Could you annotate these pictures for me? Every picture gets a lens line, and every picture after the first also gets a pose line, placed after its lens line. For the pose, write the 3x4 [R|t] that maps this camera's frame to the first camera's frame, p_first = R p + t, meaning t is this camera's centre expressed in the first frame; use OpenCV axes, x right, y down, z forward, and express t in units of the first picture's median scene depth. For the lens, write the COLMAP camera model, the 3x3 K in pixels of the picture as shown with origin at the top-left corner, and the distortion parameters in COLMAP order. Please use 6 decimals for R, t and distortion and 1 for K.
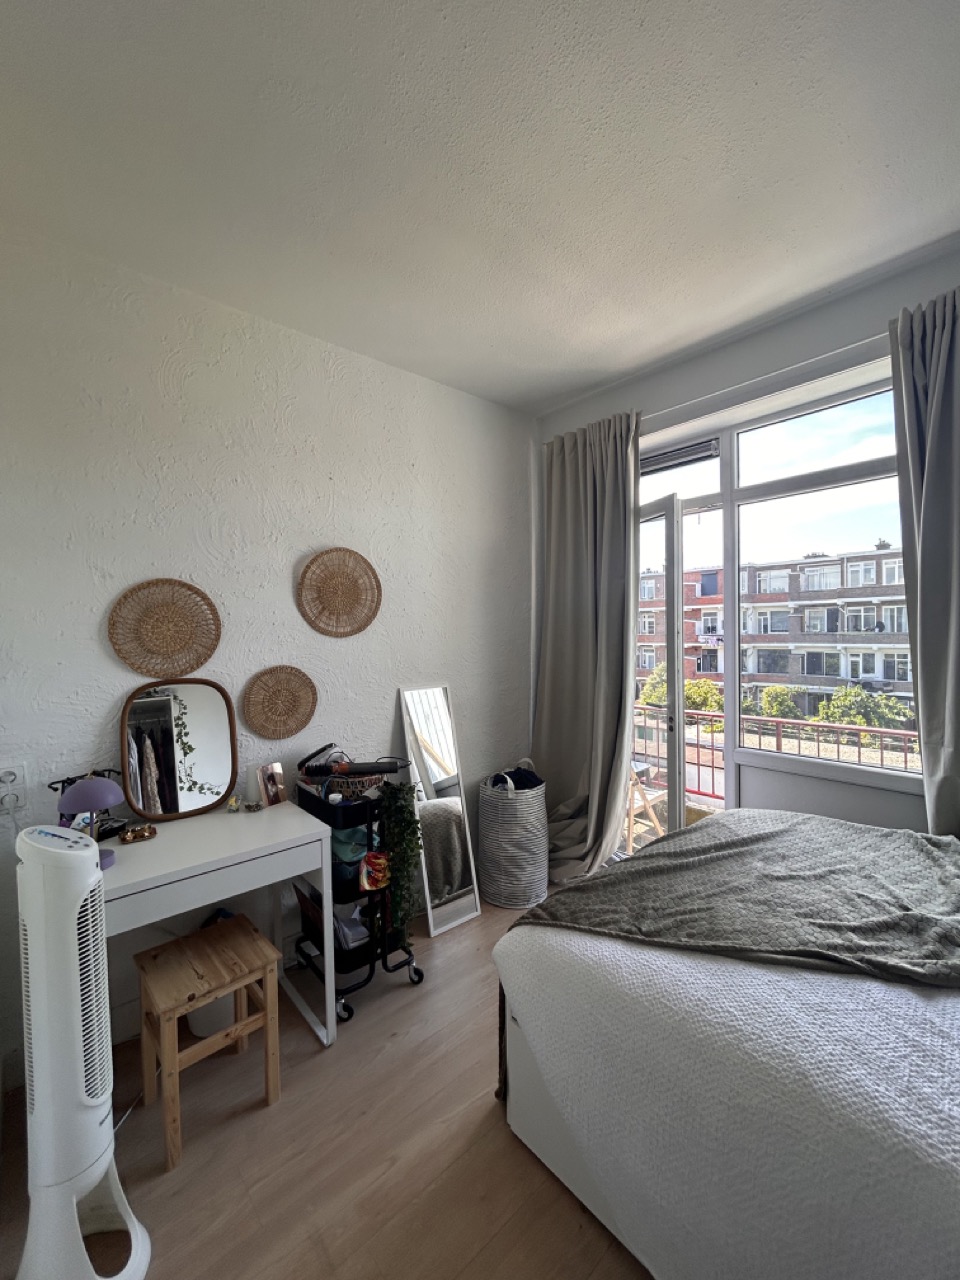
lens RADIAL K [[513.0, 0, 475.3], [0, 513.0, 639.6], [0, 0, 1]] dist [0.003380, 0.000156]
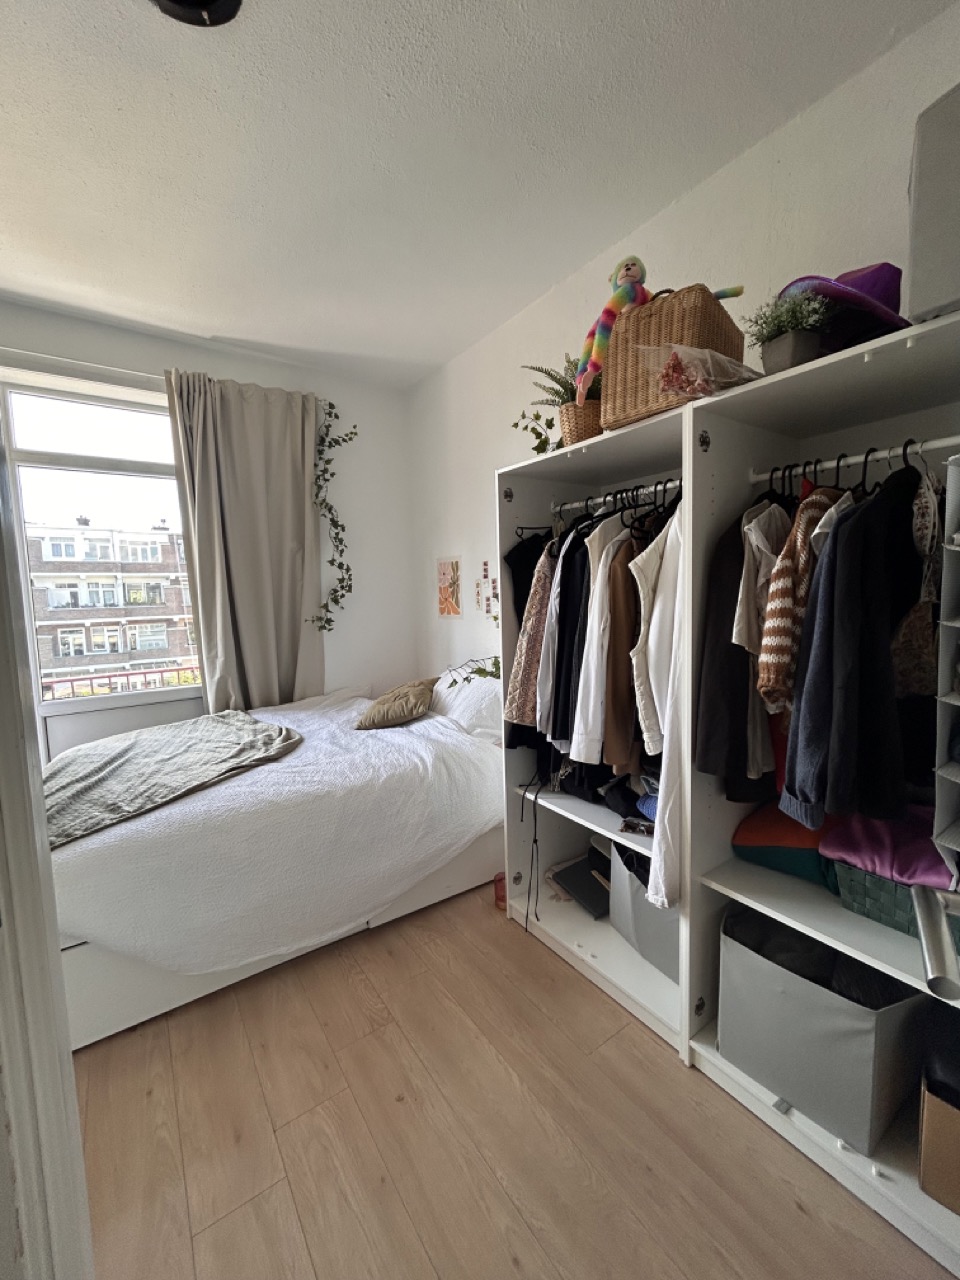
lens RADIAL K [[513.0, 0, 478.8], [0, 513.0, 642.3], [0, 0, 1]] dist [0.003380, 0.000156]
pose [[0.120656, -0.086258, 0.988940, -0.721727], [0.043115, 0.995733, 0.081591, 0.076850], [-0.991758, 0.032794, 0.123860, -0.021886]]
